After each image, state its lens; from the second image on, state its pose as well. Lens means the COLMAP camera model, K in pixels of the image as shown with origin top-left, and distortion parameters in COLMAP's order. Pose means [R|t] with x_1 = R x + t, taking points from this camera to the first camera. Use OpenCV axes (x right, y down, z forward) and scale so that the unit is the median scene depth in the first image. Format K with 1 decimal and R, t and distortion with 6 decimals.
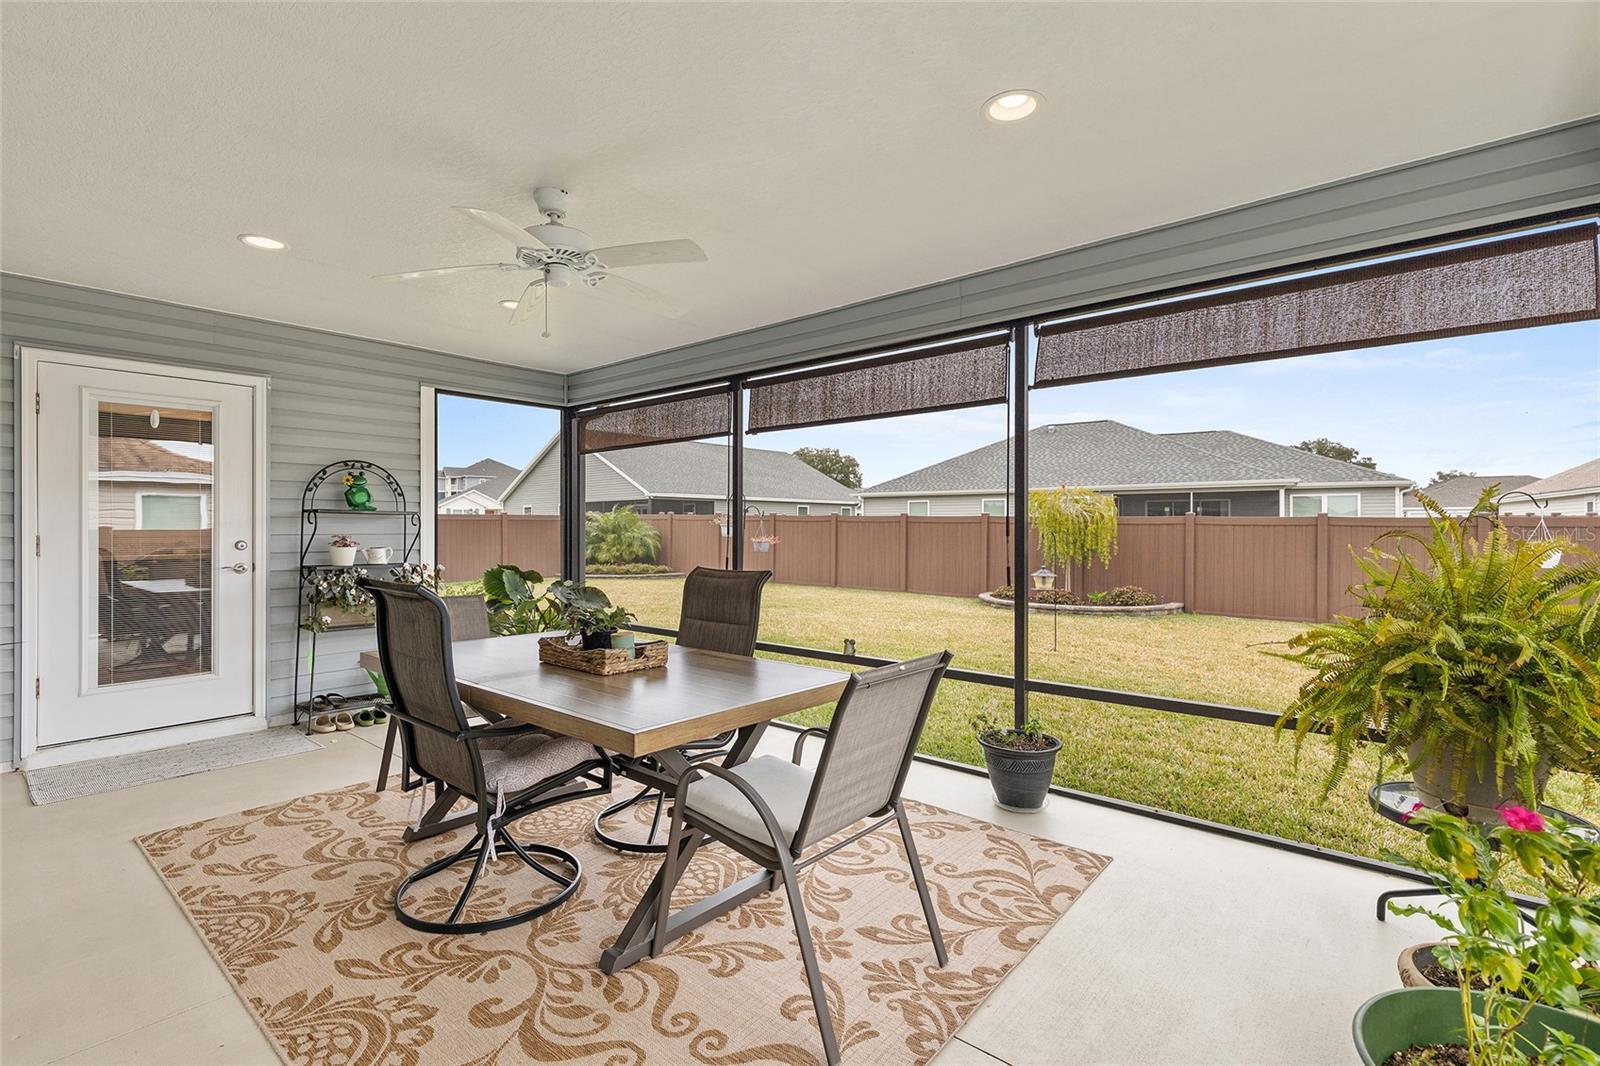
lens RADIAL K [[724.8, 0, 790.3], [0, 724.8, 527.5], [0, 0, 1]] dist [0.009746, -0.002351]
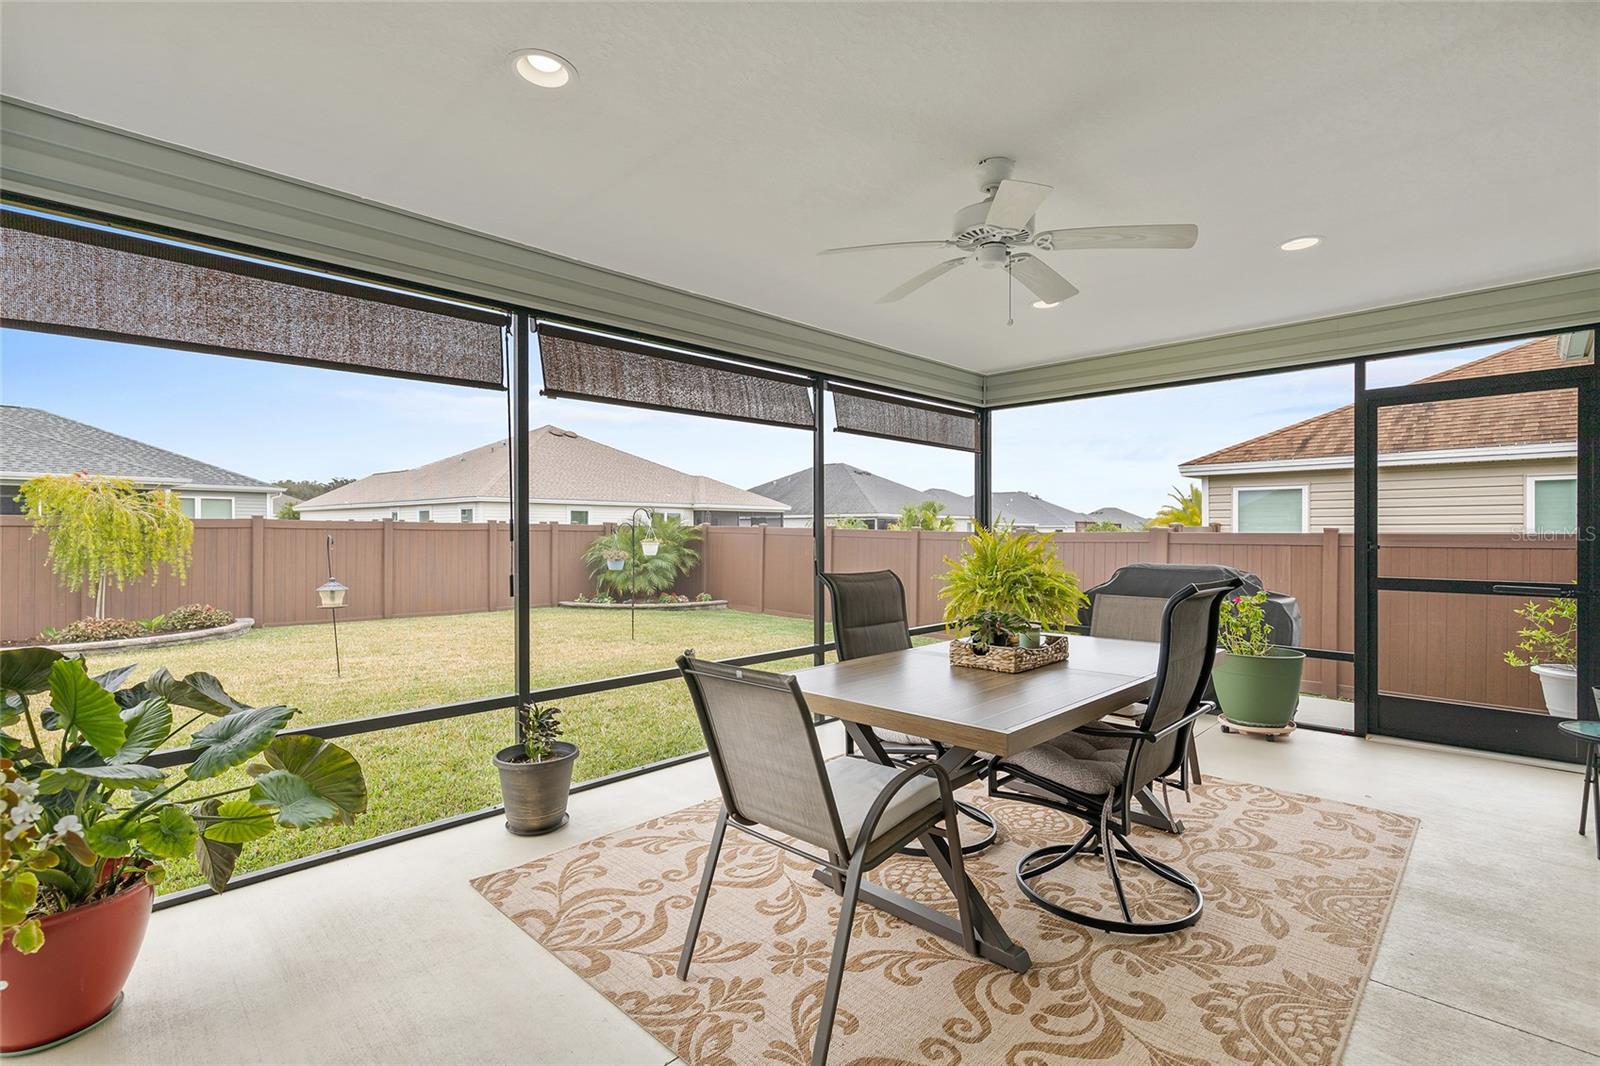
lens RADIAL K [[724.8, 0, 793.5], [0, 724.8, 535.8], [0, 0, 1]] dist [0.009746, -0.002351]
pose [[0.080272, -0.005494, 0.996758, -1.326104], [0.000220, 0.999985, 0.005494, -0.000040], [-0.996773, -0.000222, 0.080272, 1.236162]]
